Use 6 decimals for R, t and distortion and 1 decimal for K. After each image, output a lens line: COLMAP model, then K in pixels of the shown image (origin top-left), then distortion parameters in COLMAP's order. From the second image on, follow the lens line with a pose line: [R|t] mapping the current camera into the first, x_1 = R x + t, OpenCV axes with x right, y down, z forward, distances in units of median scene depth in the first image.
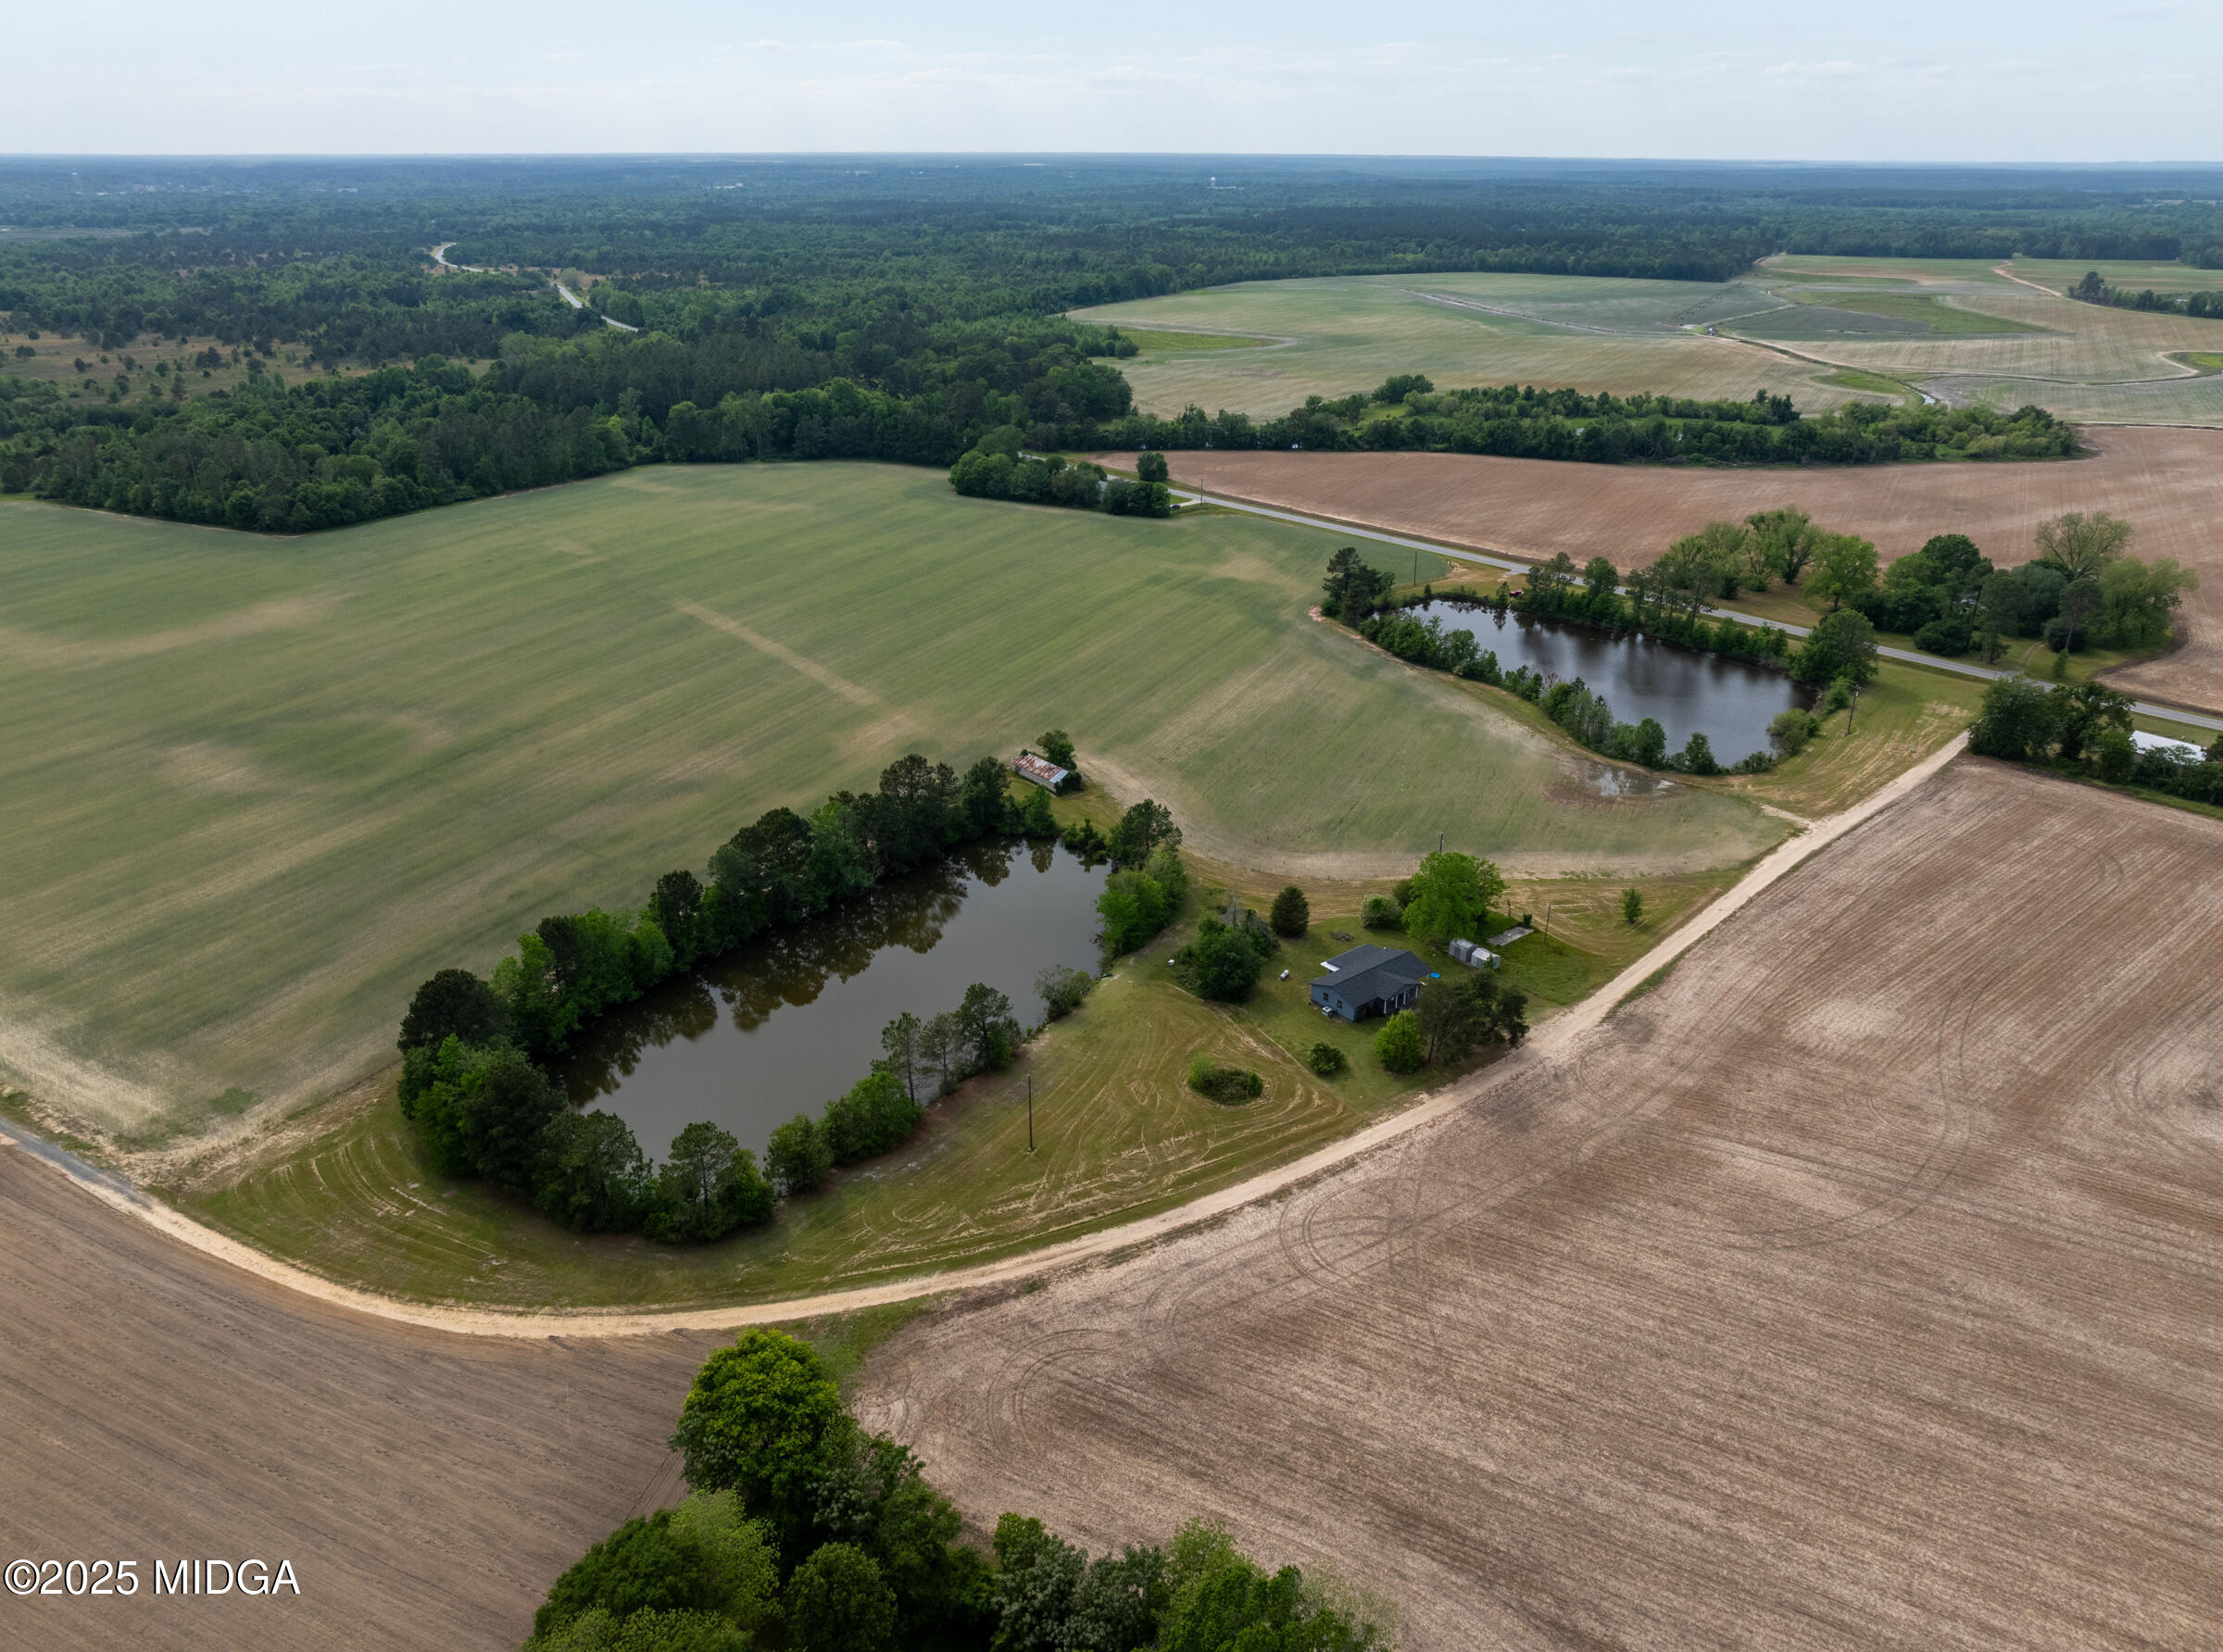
lens RADIAL K [[1564.7, 0, 1111.1], [0, 1564.7, 827.2], [0, 0, 1]] dist [-0.020248, 0.011553]
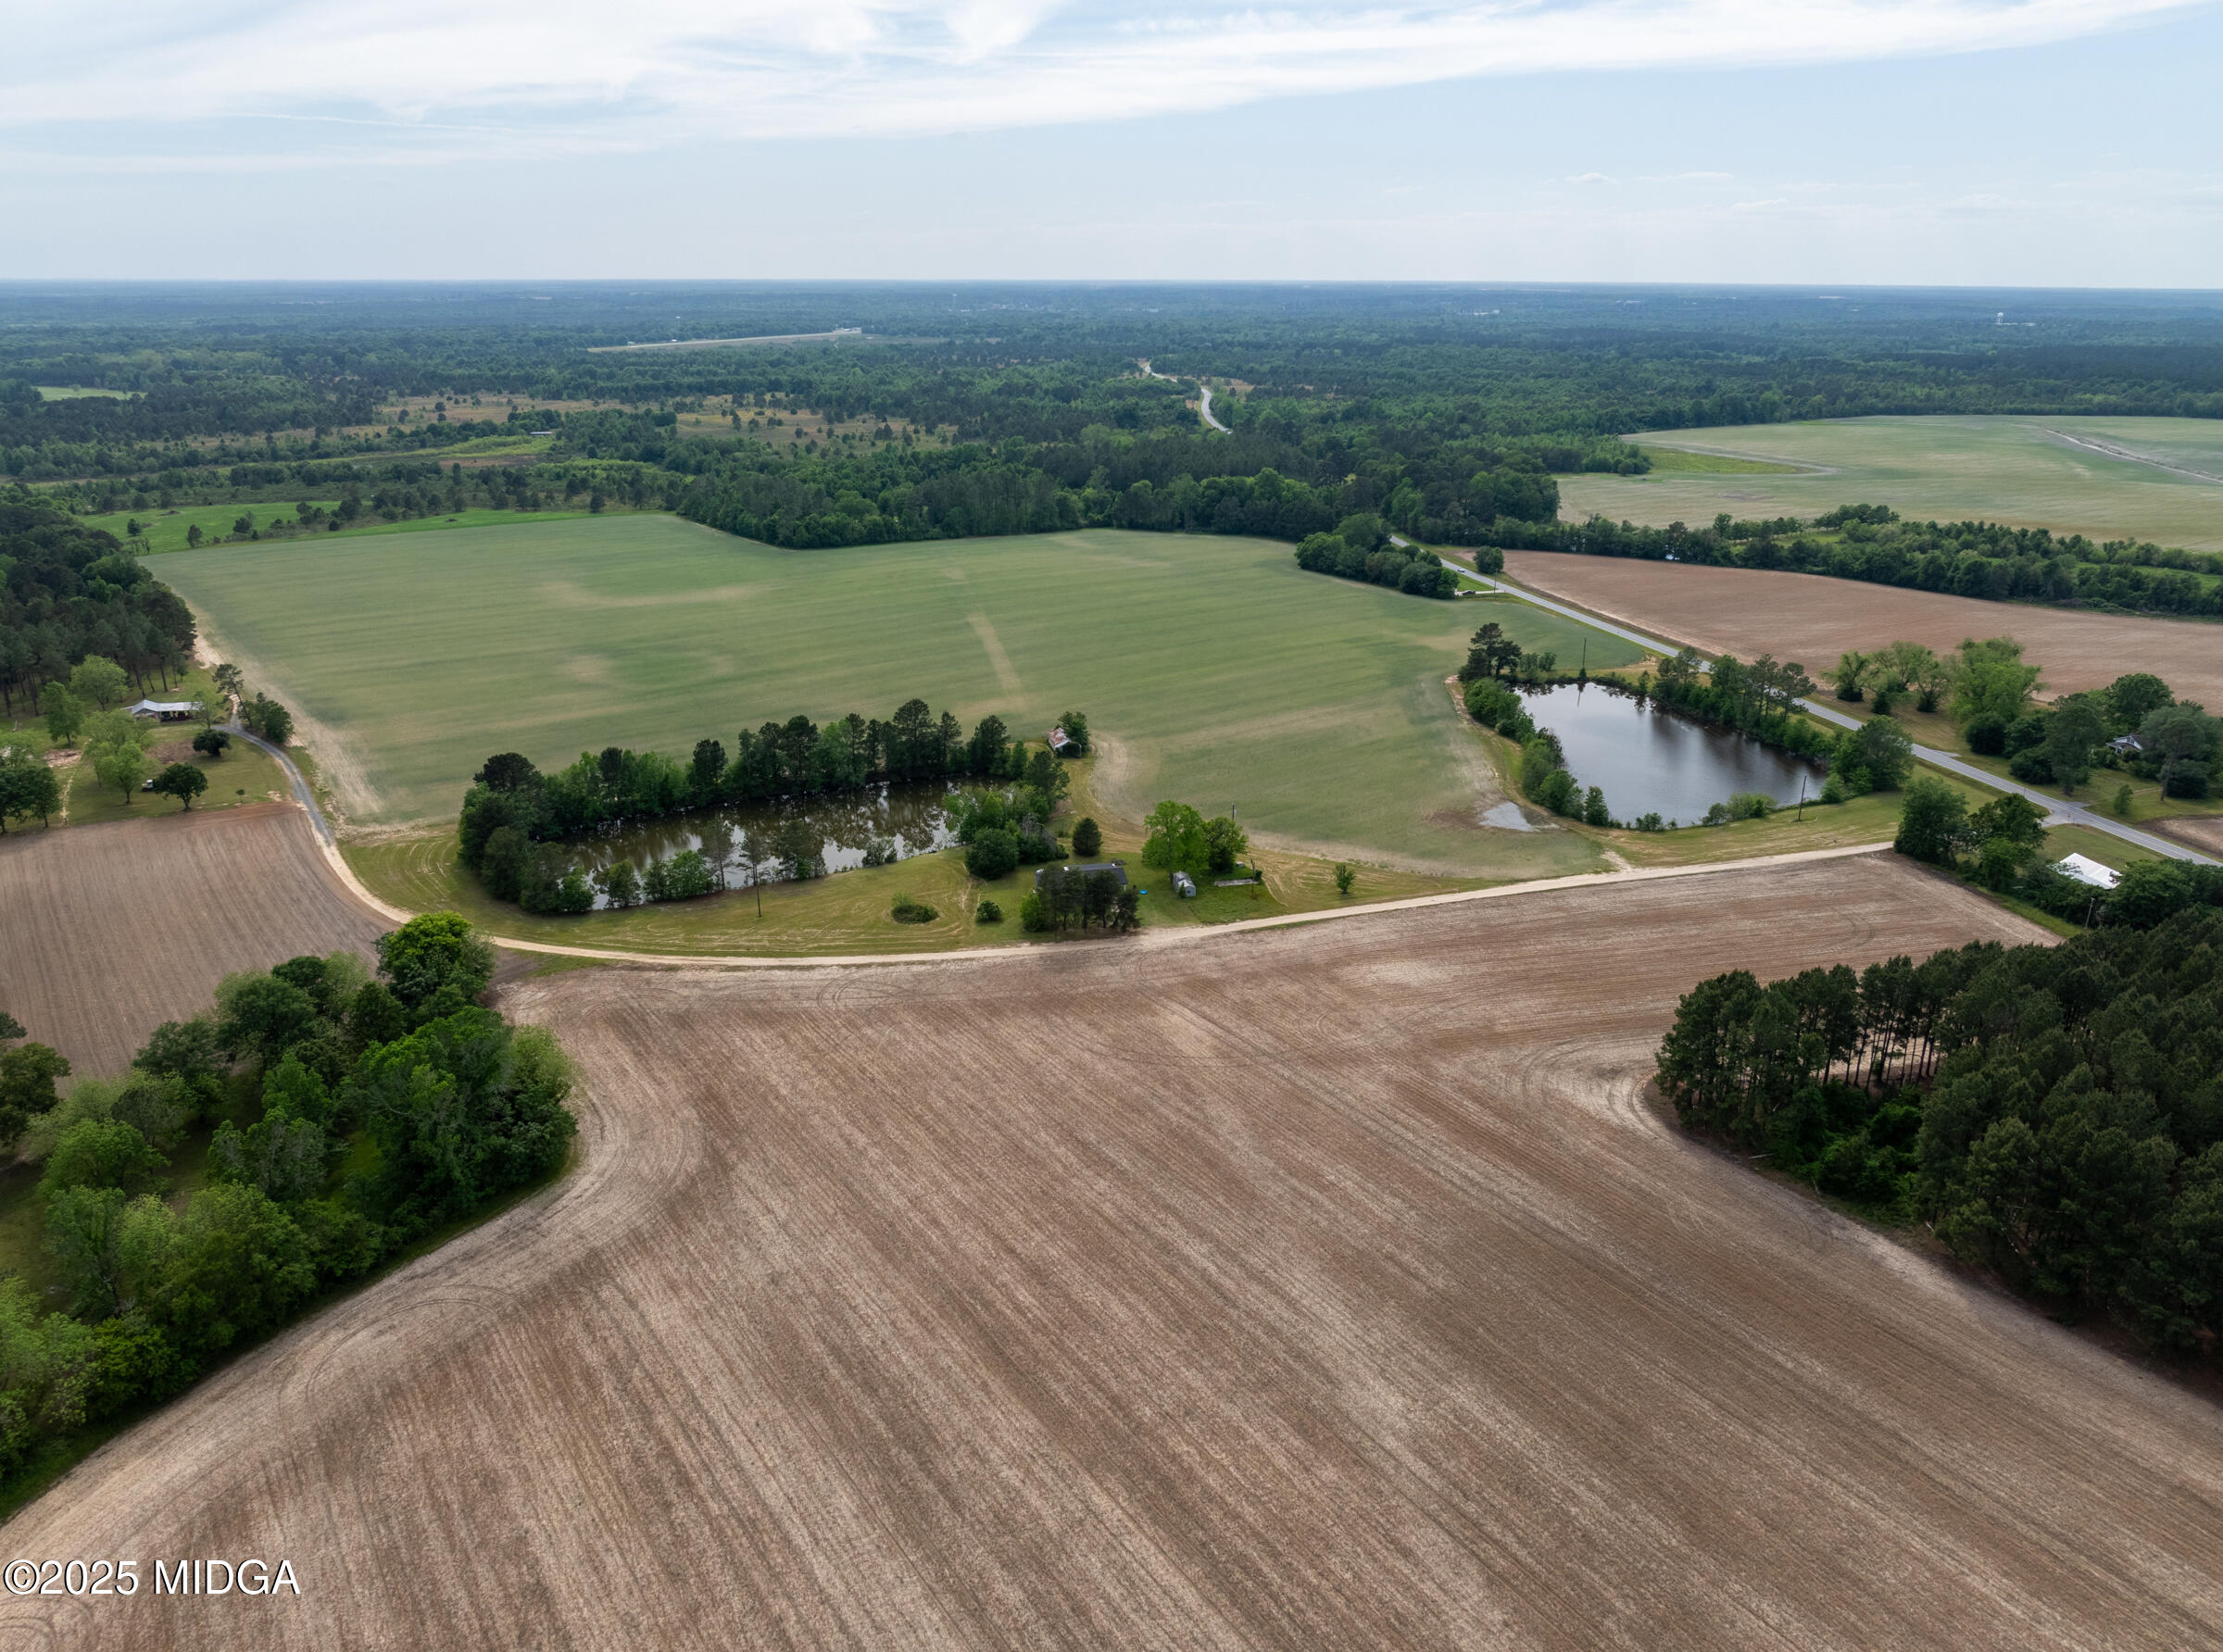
lens RADIAL K [[1564.7, 0, 1115.6], [0, 1564.7, 815.2], [0, 0, 1]] dist [-0.020248, 0.011553]
pose [[0.890372, 0.149735, -0.429904, 0.602294], [-0.183426, 0.982308, -0.037756, 0.069947], [0.416645, 0.112472, 0.902085, -0.156604]]
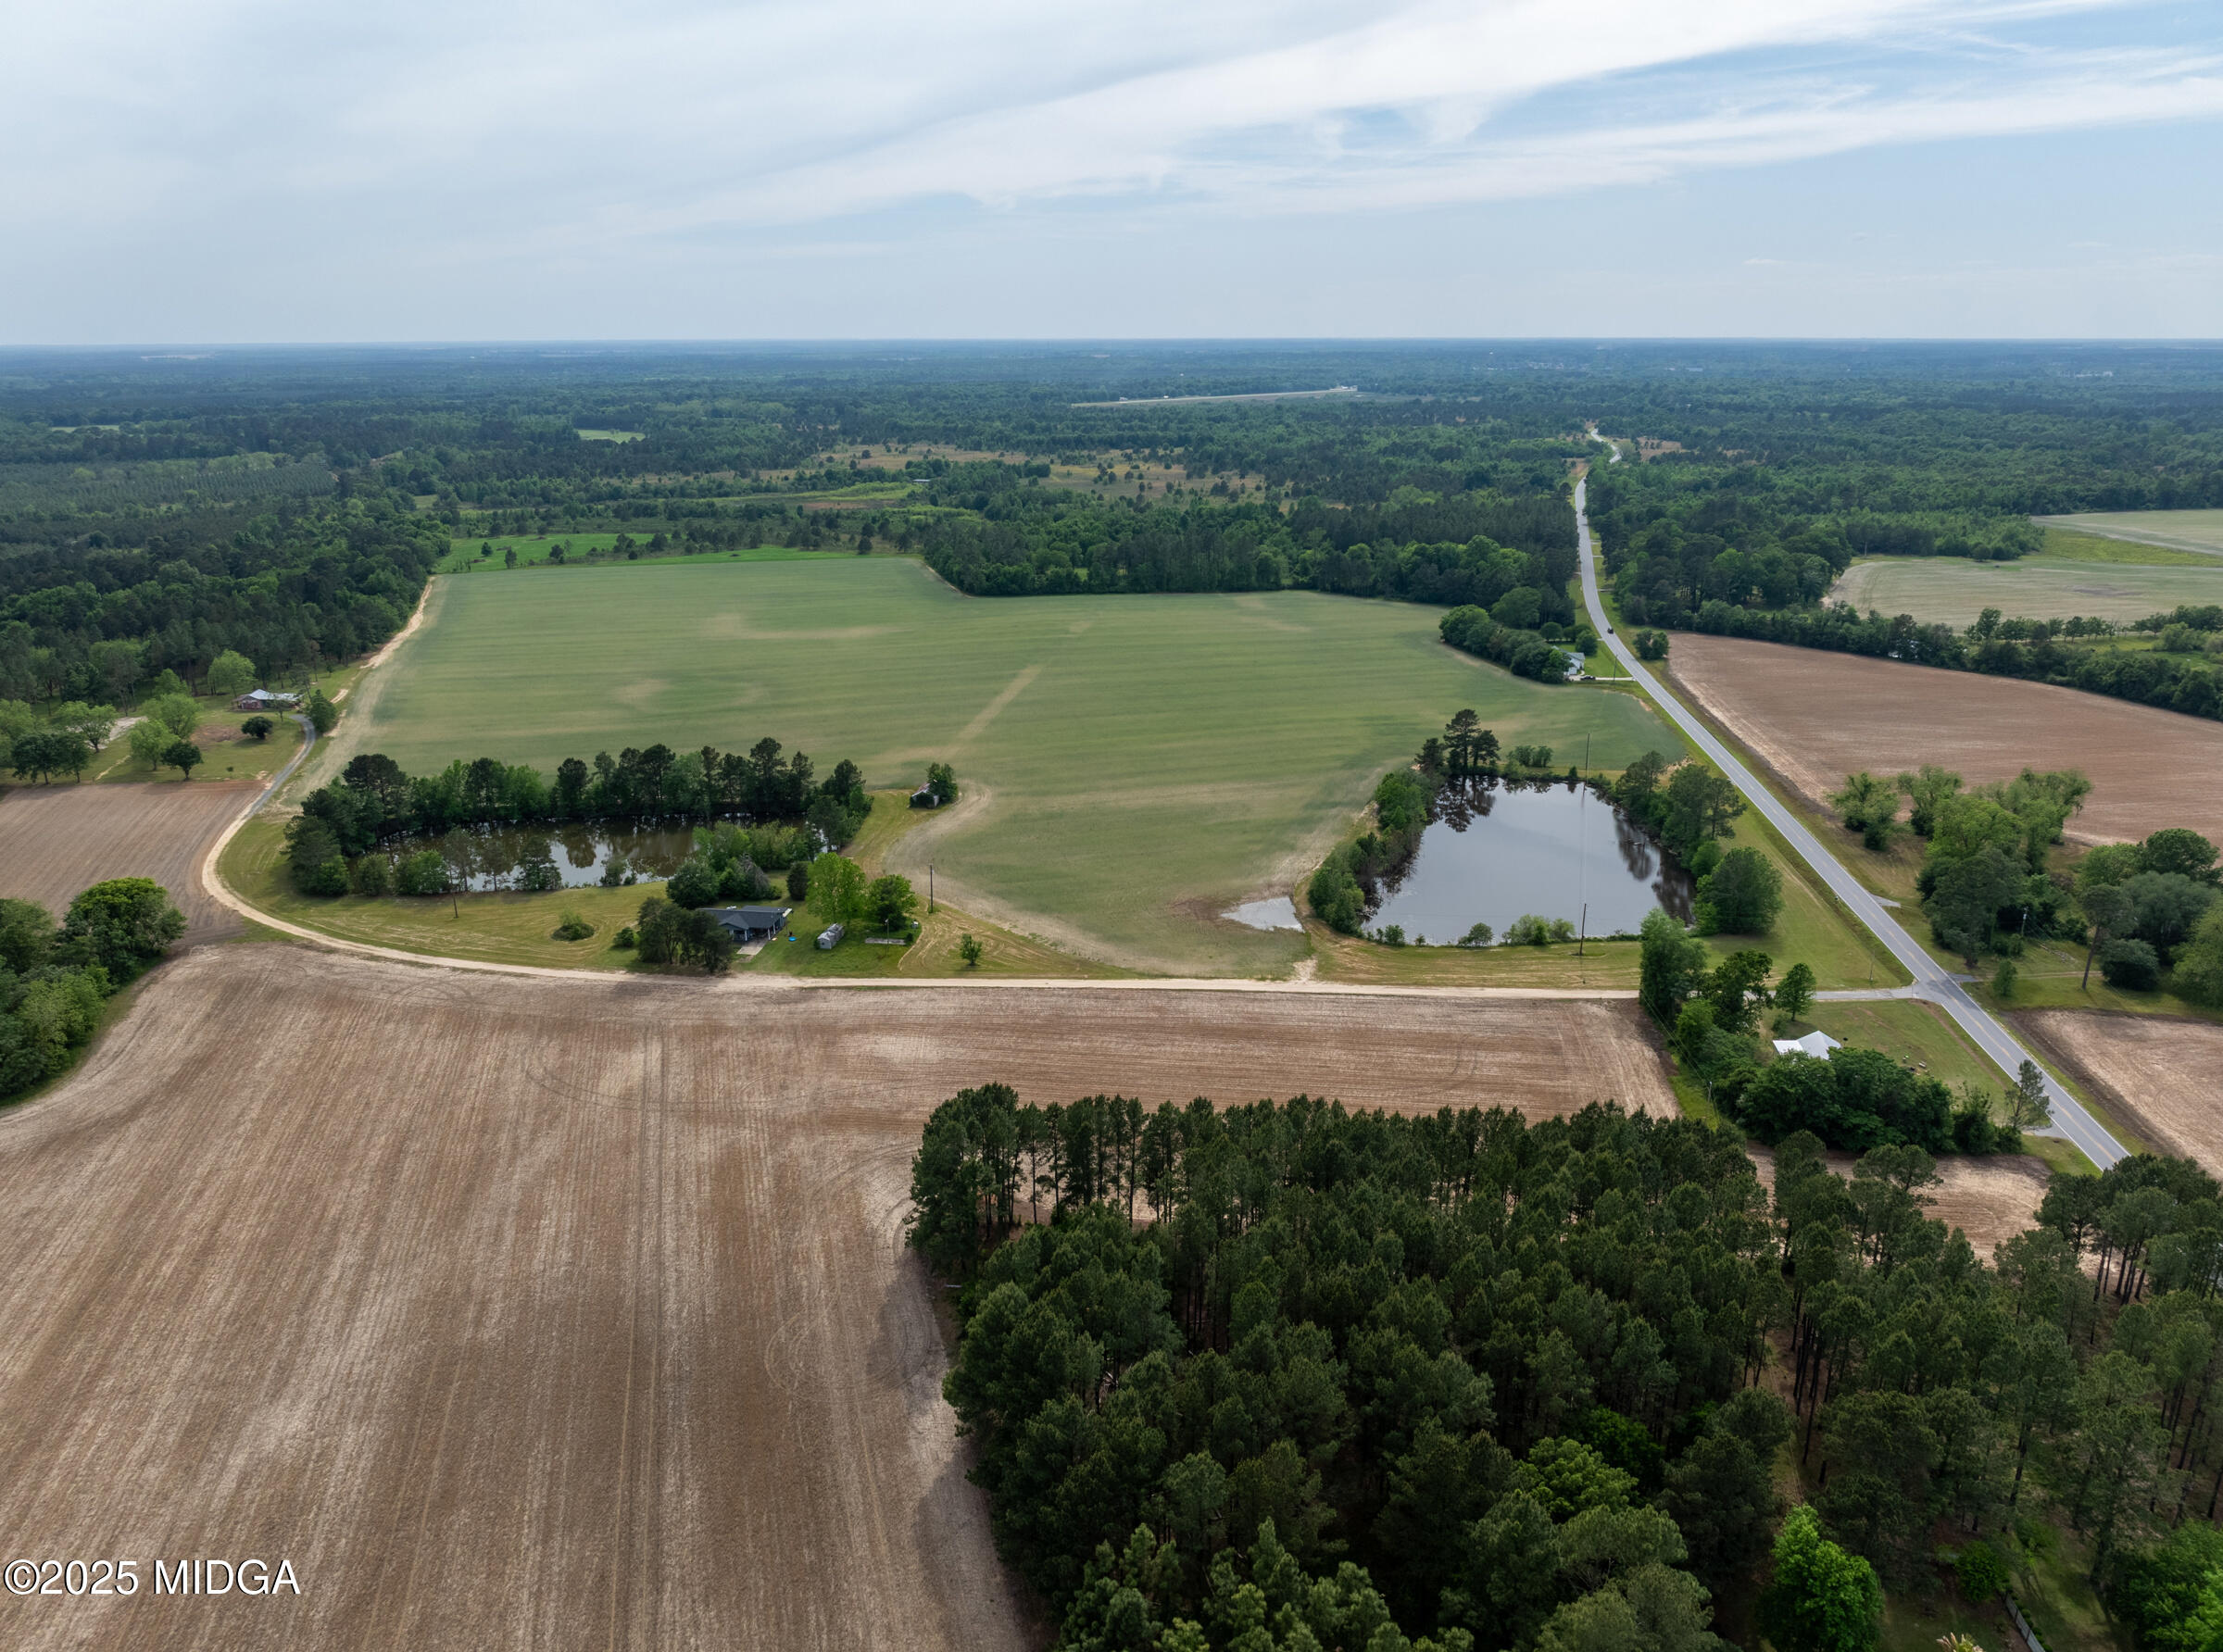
lens RADIAL K [[1564.7, 0, 1121.0], [0, 1564.7, 811.8], [0, 0, 1]] dist [-0.020248, 0.011553]
pose [[0.682075, 0.210785, -0.700245, 1.067677], [-0.288989, 0.957309, 0.006674, -0.080375], [0.671758, 0.197811, 0.713871, 0.177861]]
